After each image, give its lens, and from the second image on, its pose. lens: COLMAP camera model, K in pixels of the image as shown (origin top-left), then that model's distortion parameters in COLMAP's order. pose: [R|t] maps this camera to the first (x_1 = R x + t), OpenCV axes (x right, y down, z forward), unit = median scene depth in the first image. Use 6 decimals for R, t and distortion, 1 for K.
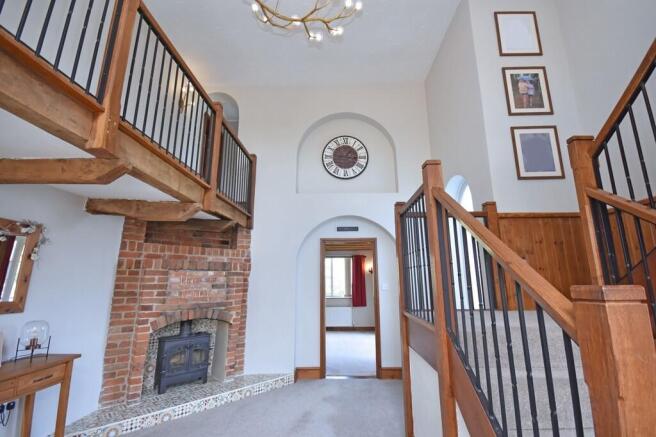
lens RADIAL K [[292.7, 0, 329.6], [0, 292.7, 215.7], [0, 0, 1]] dist [0.001359, -0.001244]
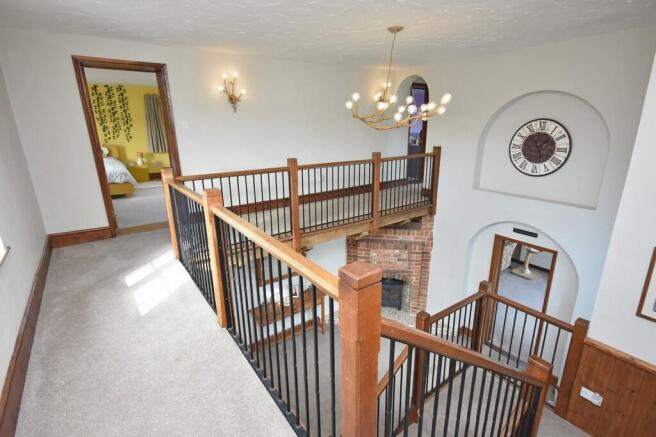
lens RADIAL K [[323.5, 0, 332.8], [0, 323.5, 216.6], [0, 0, 1]] dist [0.016151, -0.000322]
pose [[0.602027, 0.223205, -0.766644, 0.484334], [0.185898, 0.894570, 0.406431, -0.544924], [0.776535, -0.387200, 0.497062, 0.023245]]
